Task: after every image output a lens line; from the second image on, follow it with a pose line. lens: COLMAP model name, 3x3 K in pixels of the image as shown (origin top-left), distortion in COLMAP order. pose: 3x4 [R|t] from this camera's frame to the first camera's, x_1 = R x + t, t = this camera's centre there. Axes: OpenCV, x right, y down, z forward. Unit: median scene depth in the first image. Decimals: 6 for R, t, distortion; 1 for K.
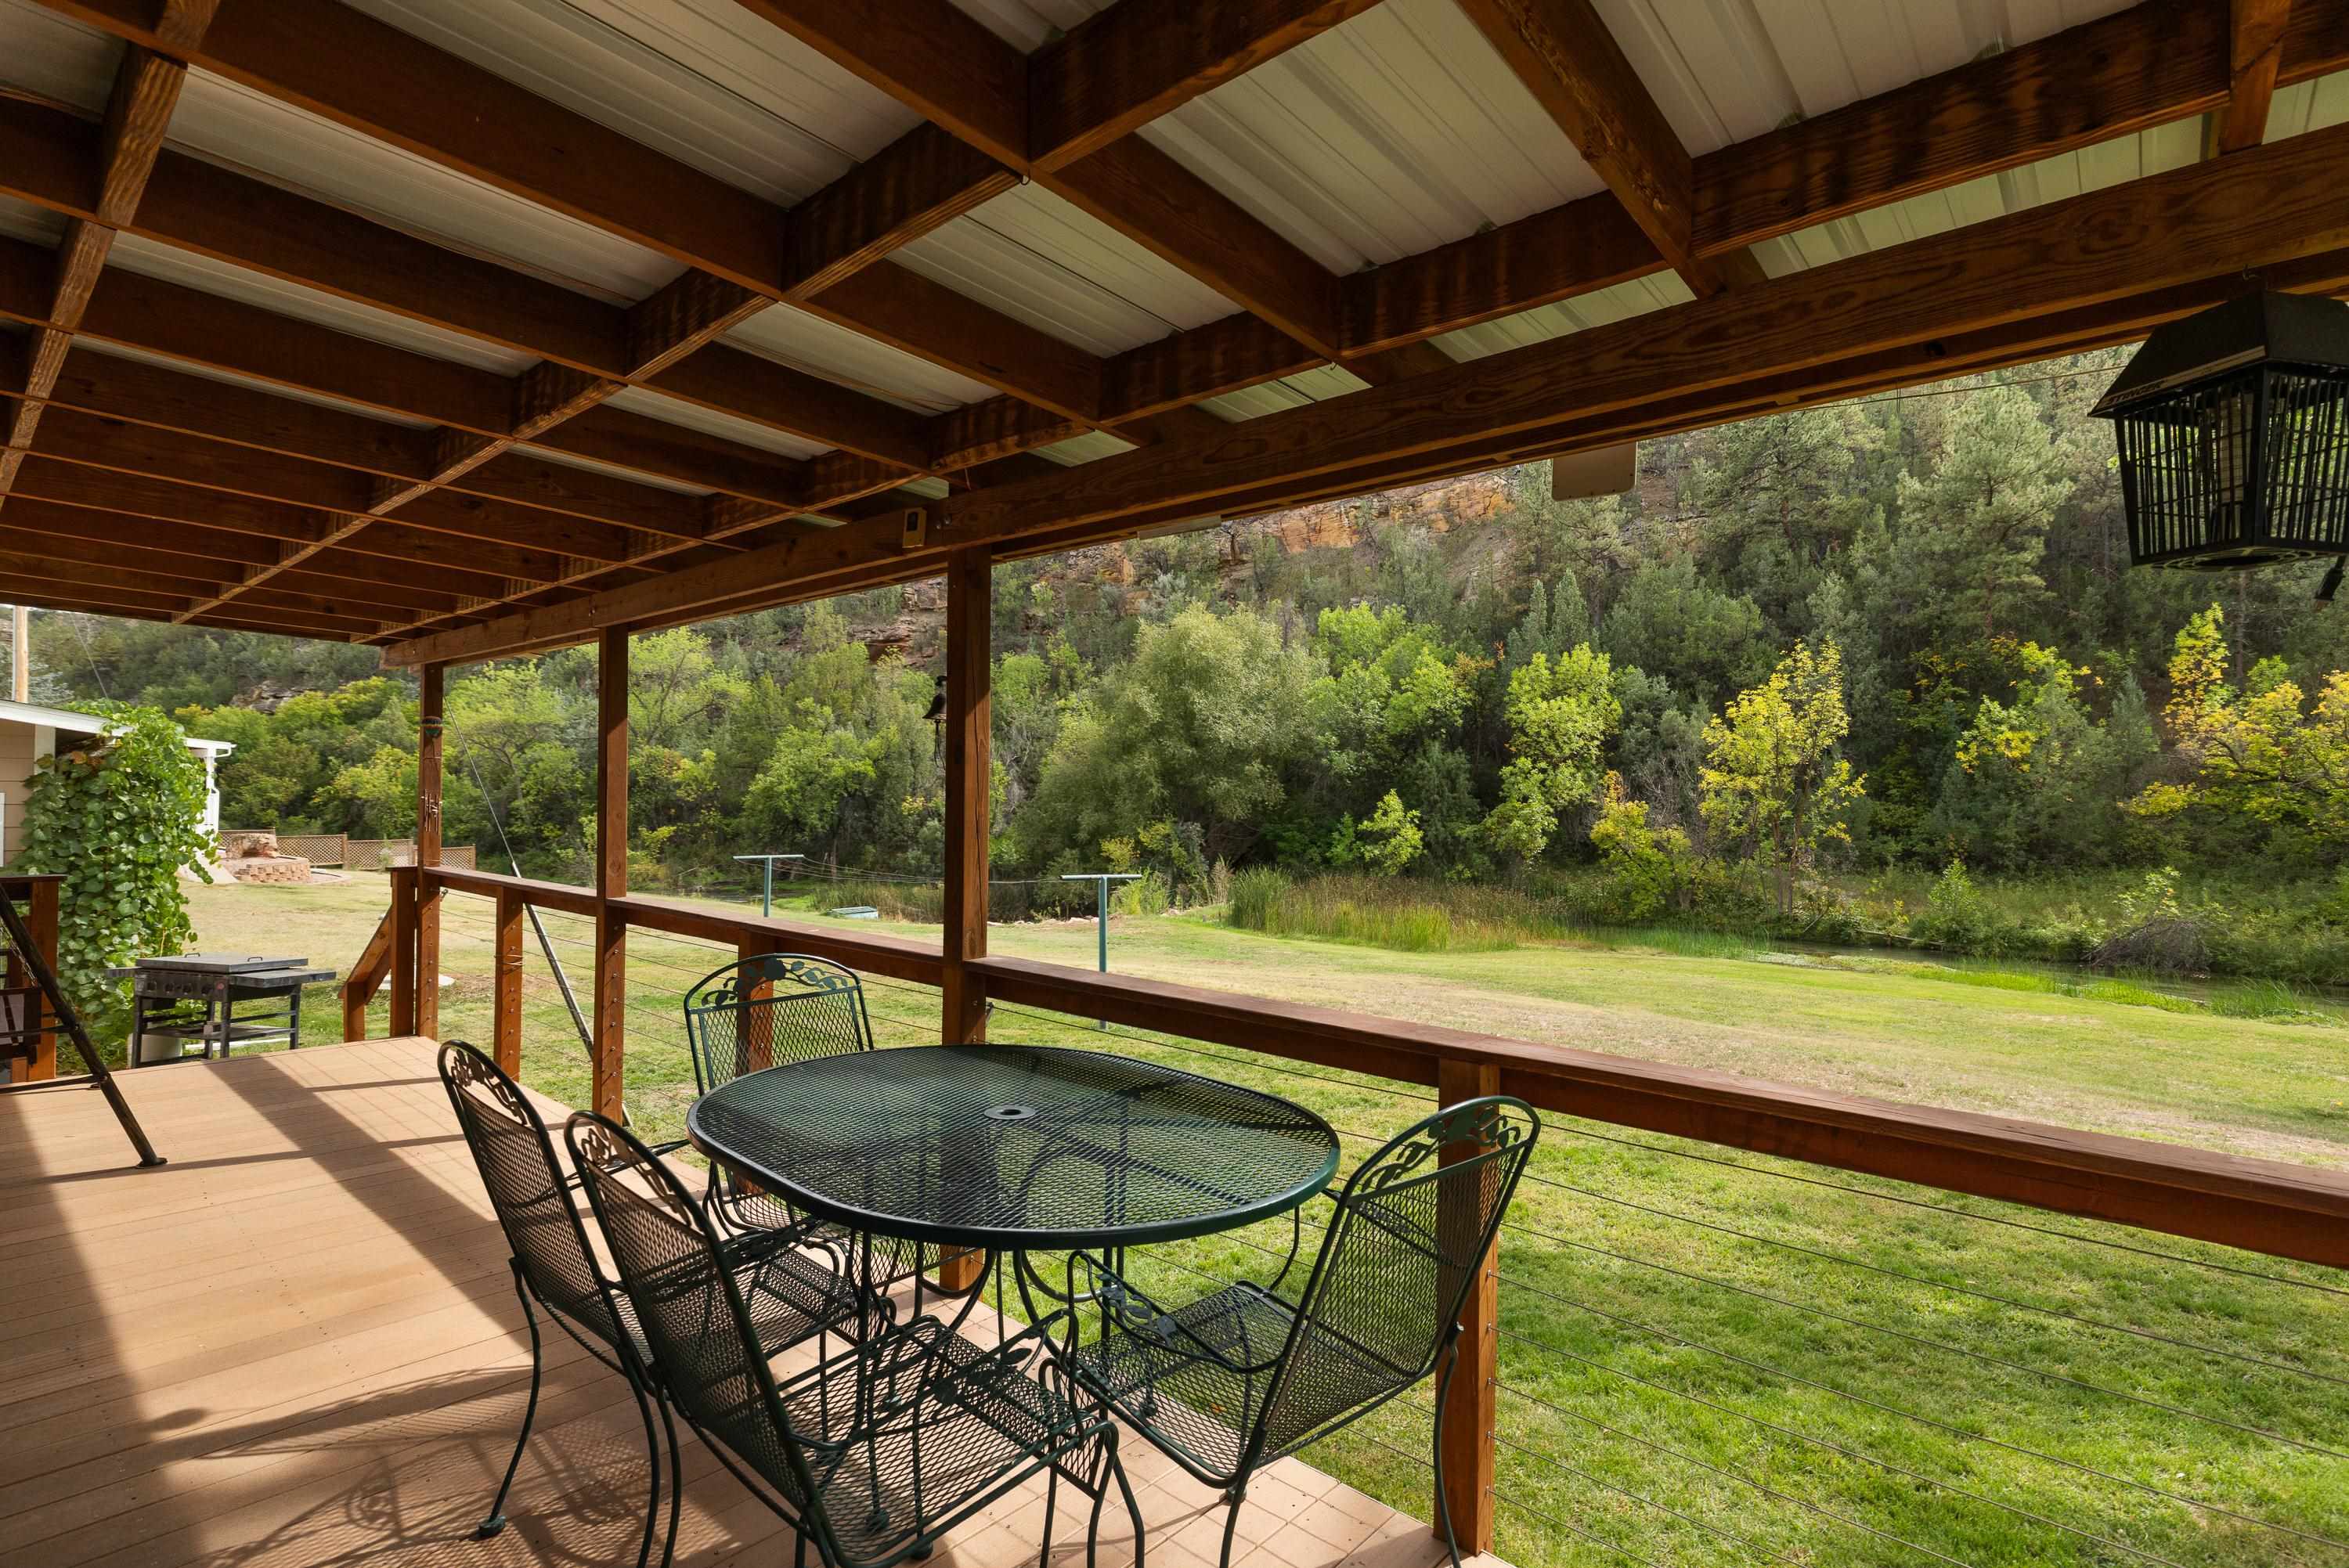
lens RADIAL K [[1141.0, 0, 1158.1], [0, 1141.0, 782.9], [0, 0, 1]] dist [-0.002729, 0.002900]
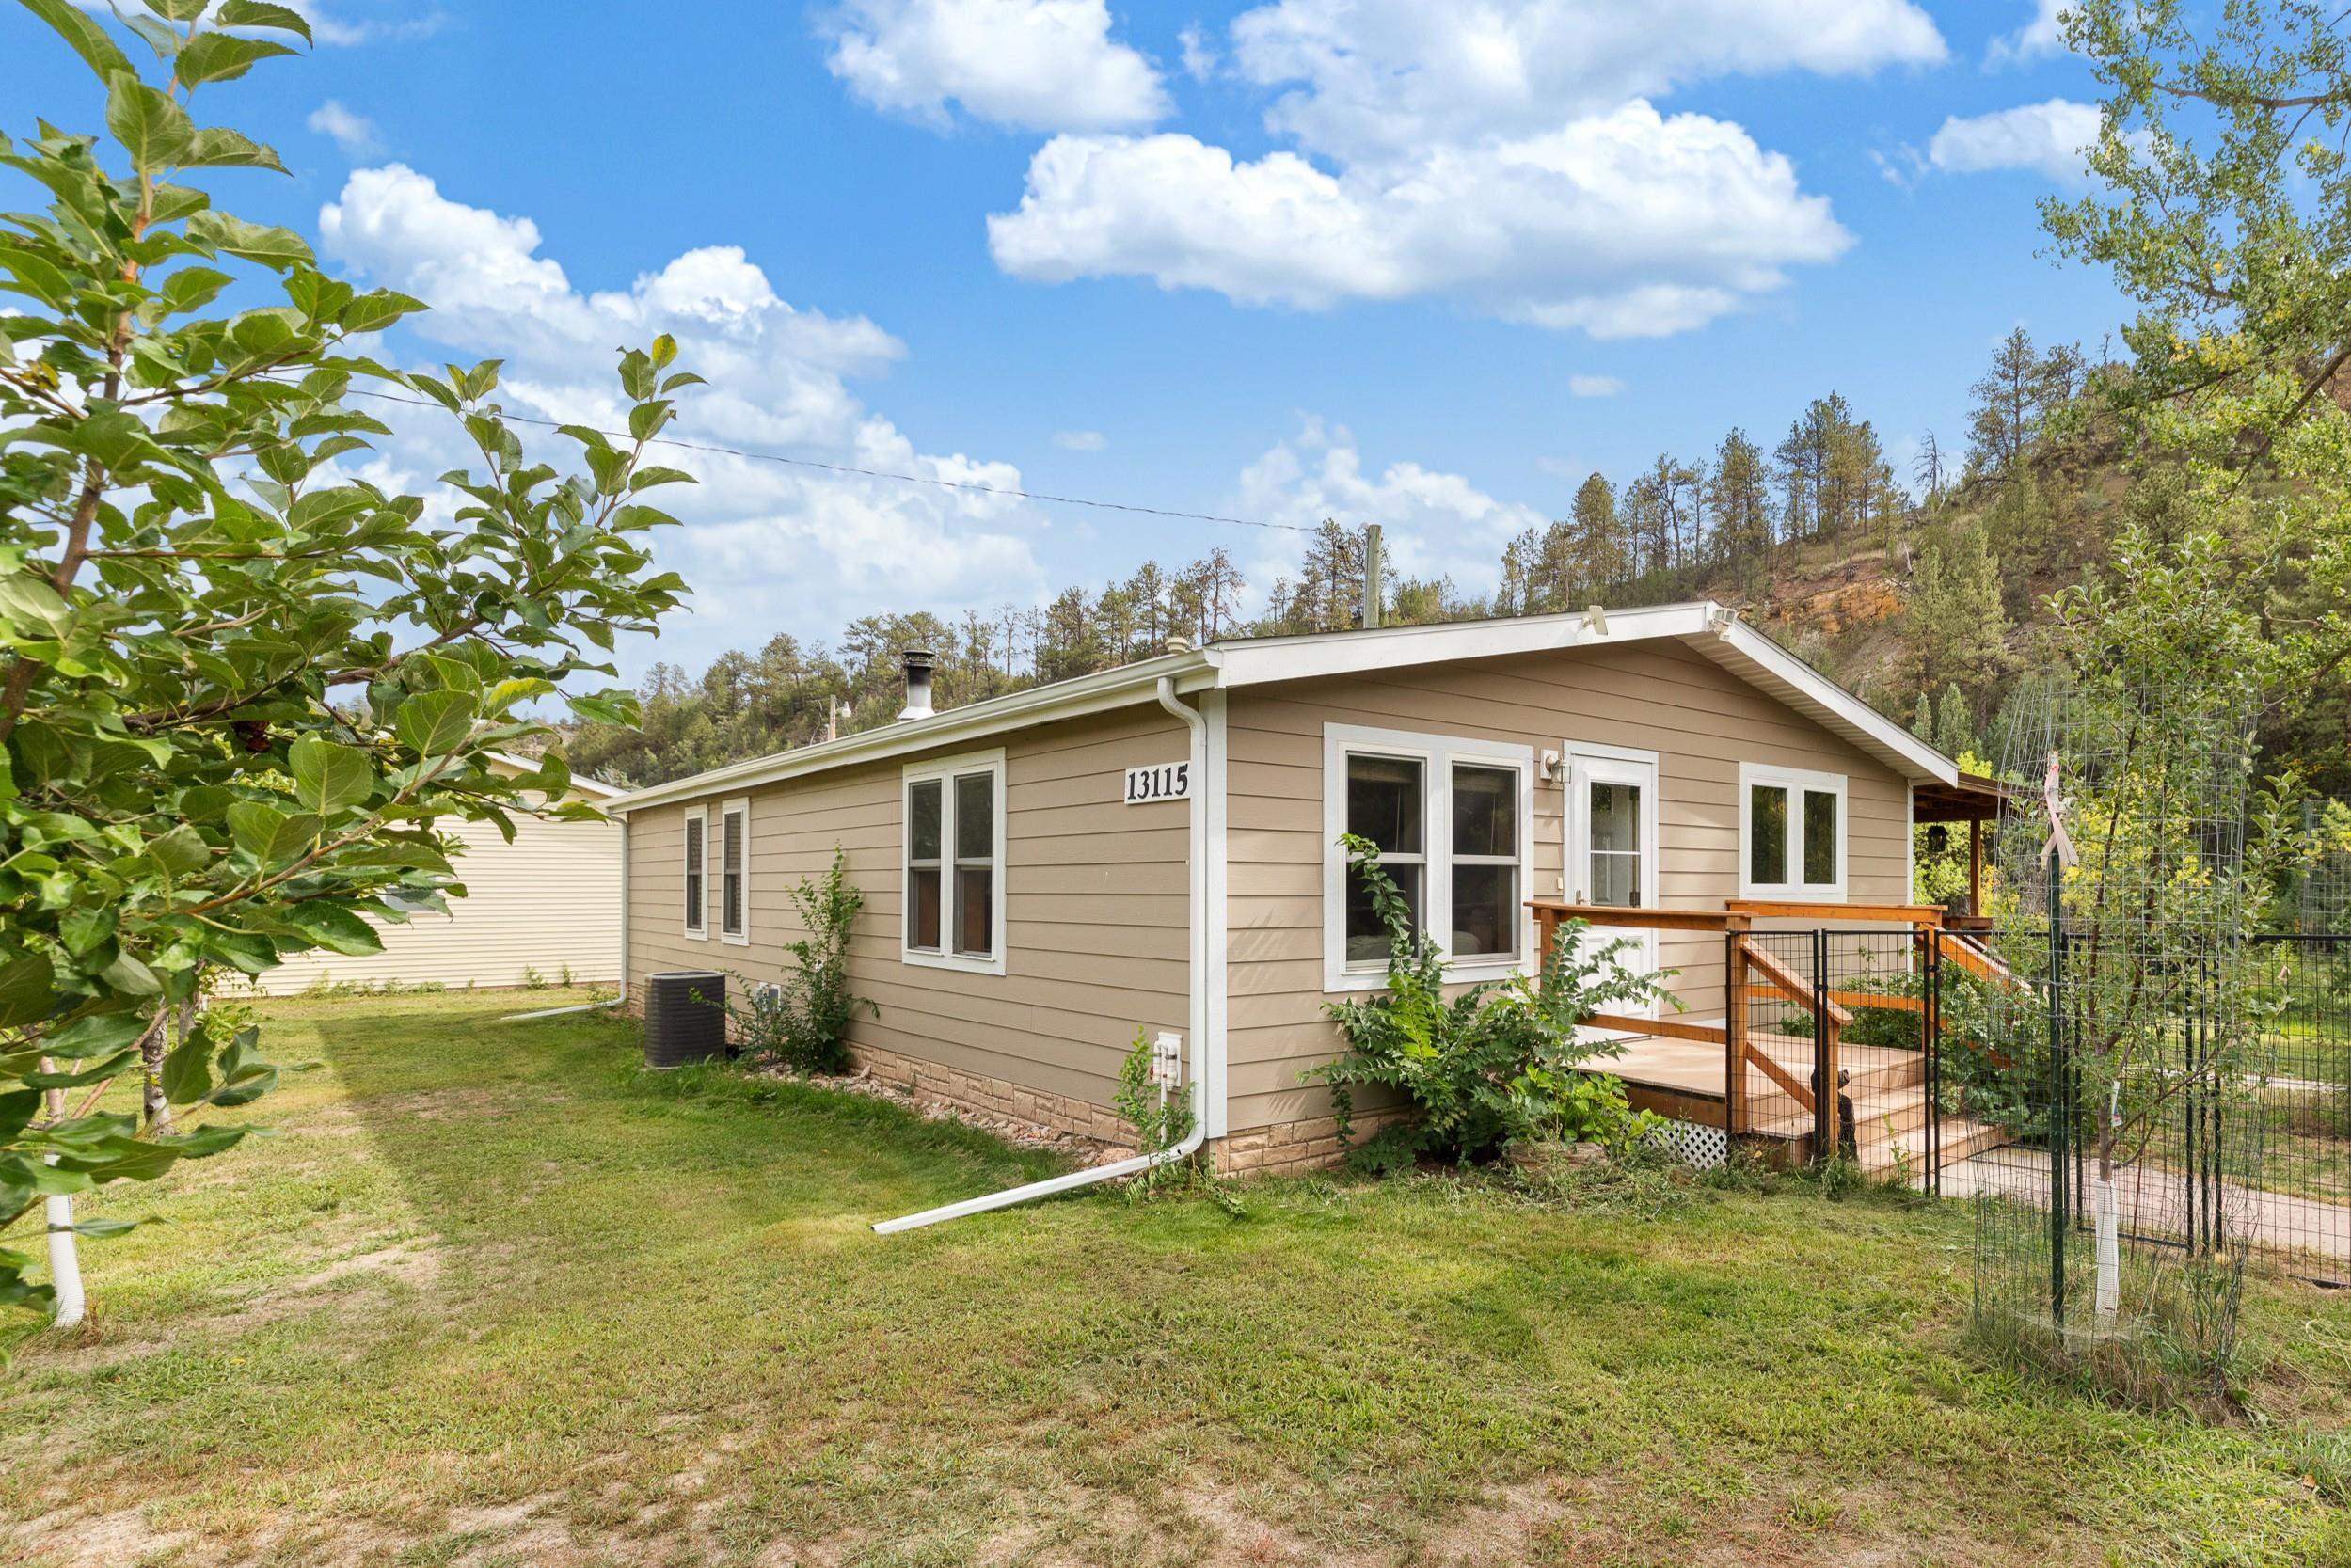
lens RADIAL K [[1987.0, 0, 1148.5], [0, 1987.0, 870.7], [0, 0, 1]] dist [0.015289, 0.003846]
pose [[0.996005, -0.007901, -0.088943, -0.247533], [0.007456, 0.999958, -0.005342, -0.001664], [0.088982, 0.004657, 0.996022, -1.000200]]
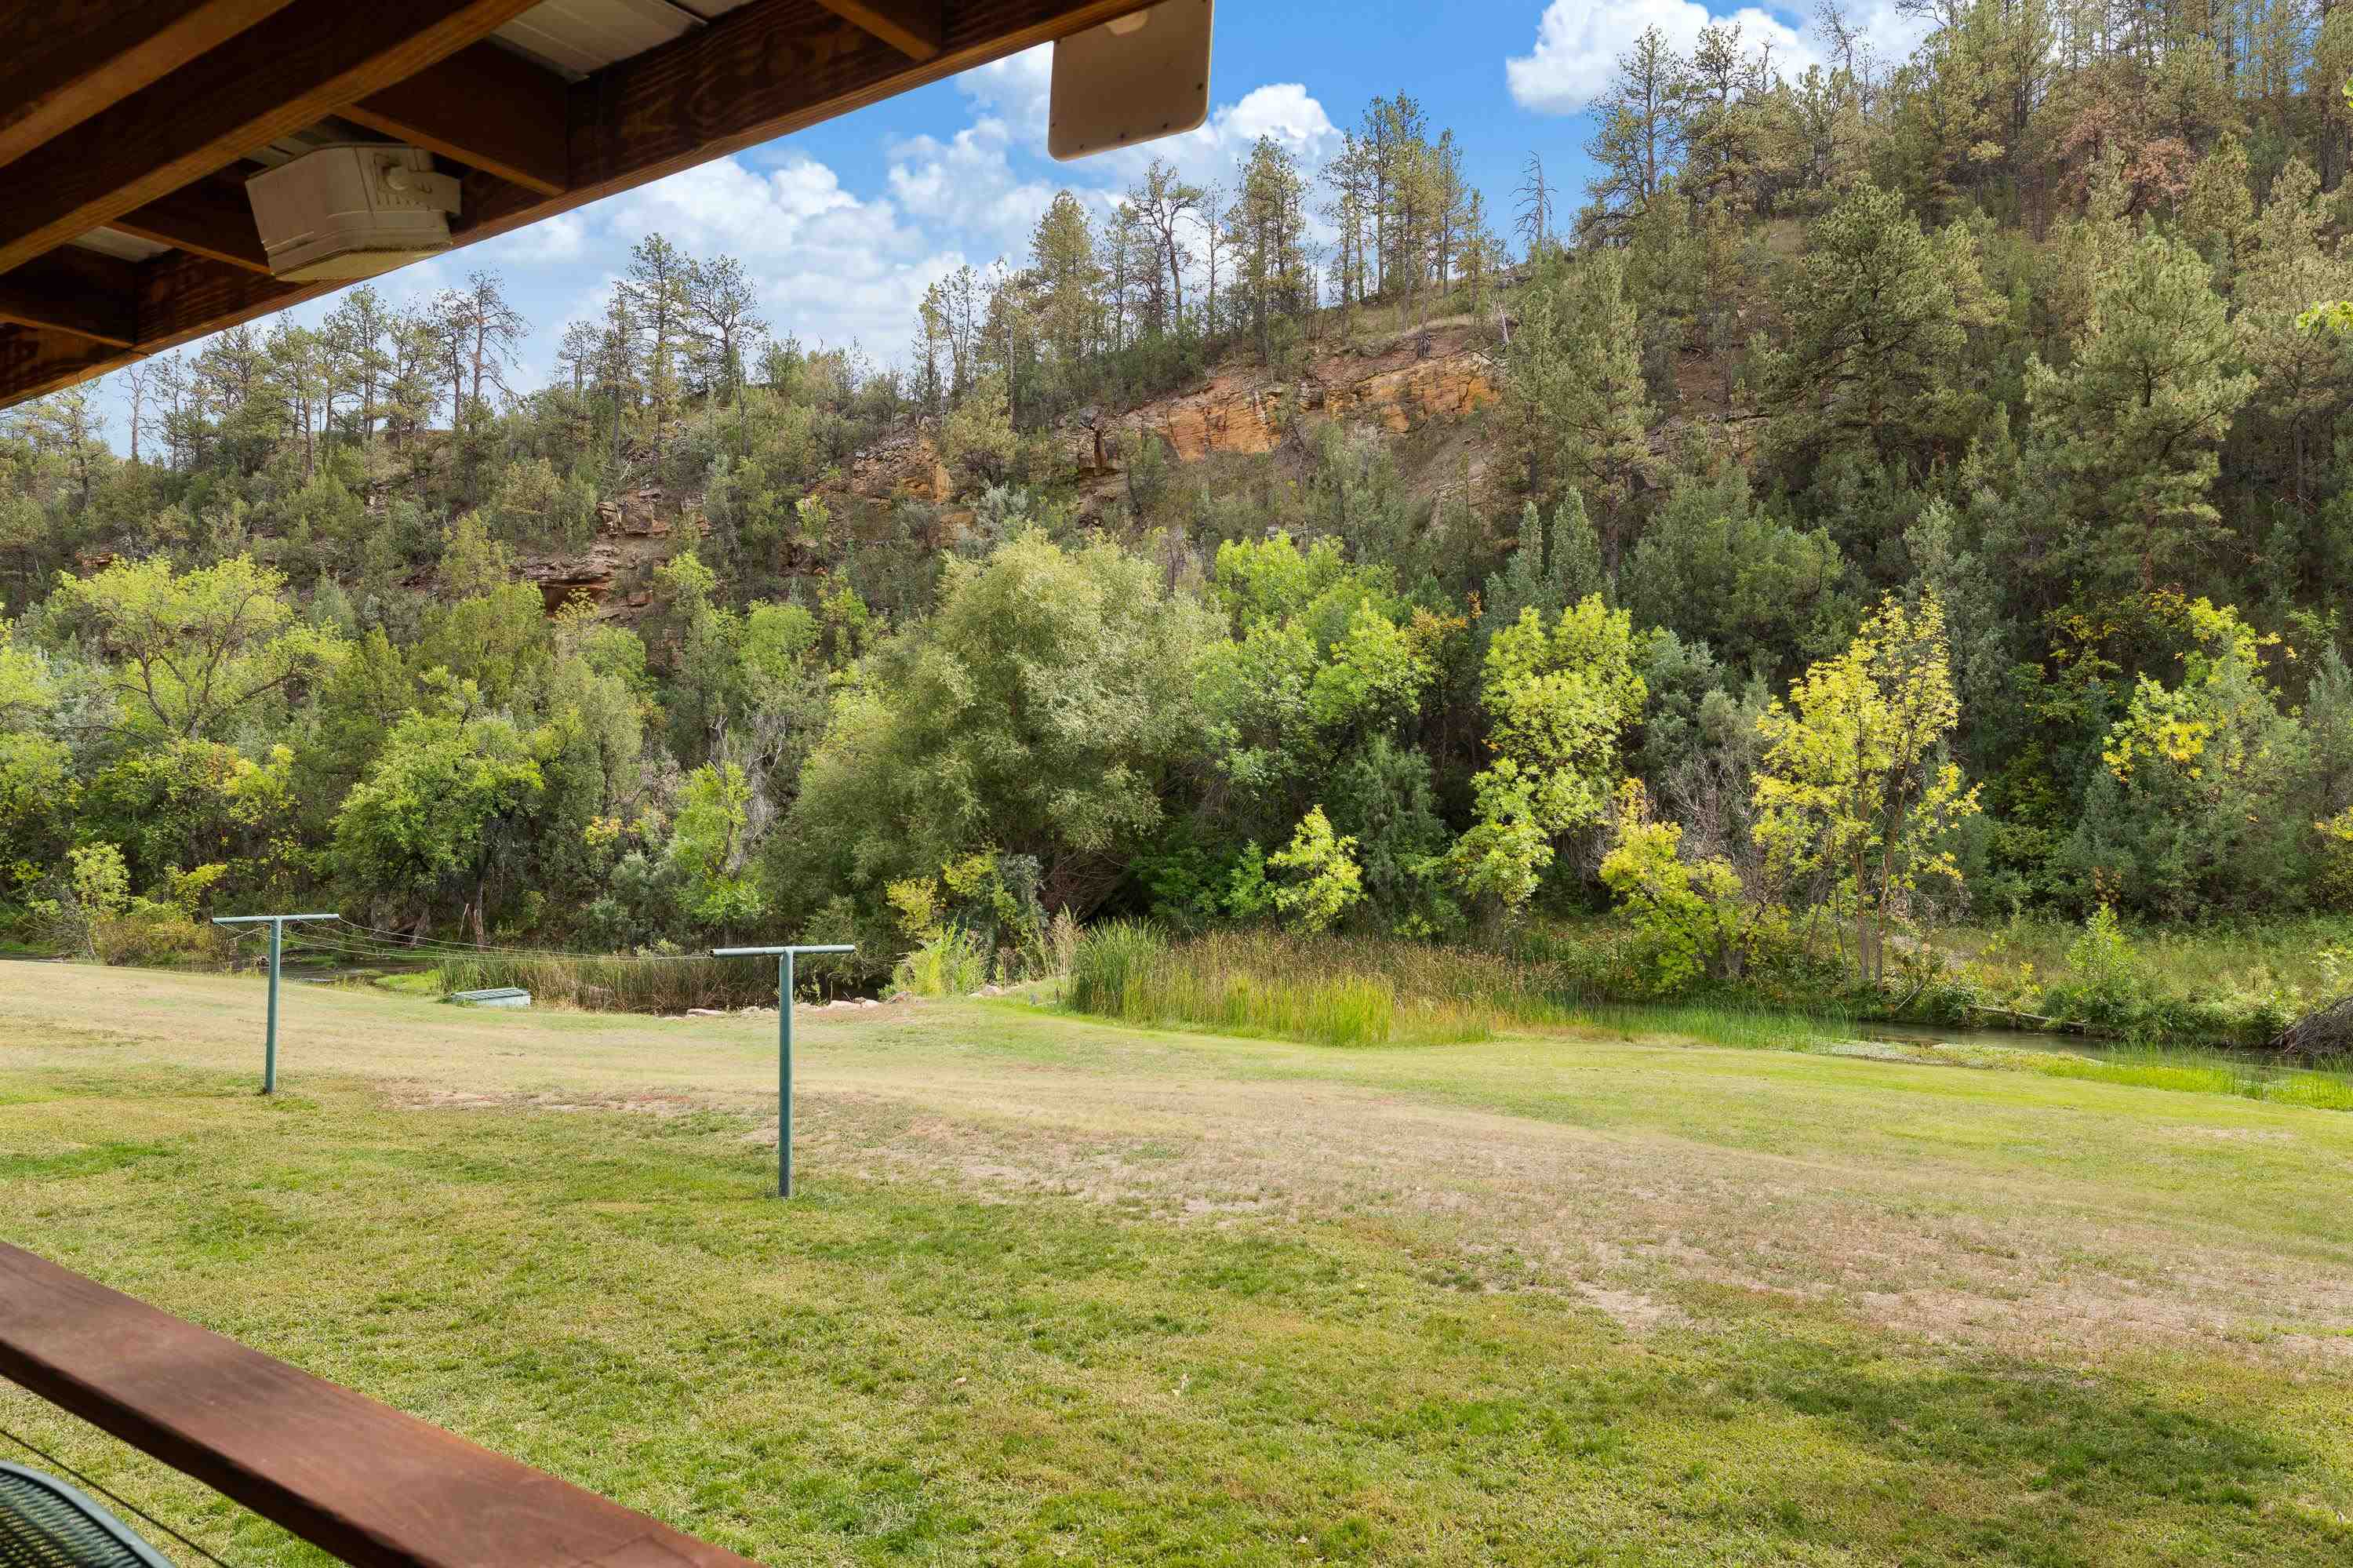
lens RADIAL K [[1614.3, 0, 1178.2], [0, 1614.3, 785.3], [0, 0, 1]] dist [0.010141, -0.021023]
pose [[0.996435, -0.000215, 0.084367, 0.039264], [0.000670, 0.999985, -0.005370, -0.001297], [-0.084365, 0.005407, 0.996420, 0.045160]]
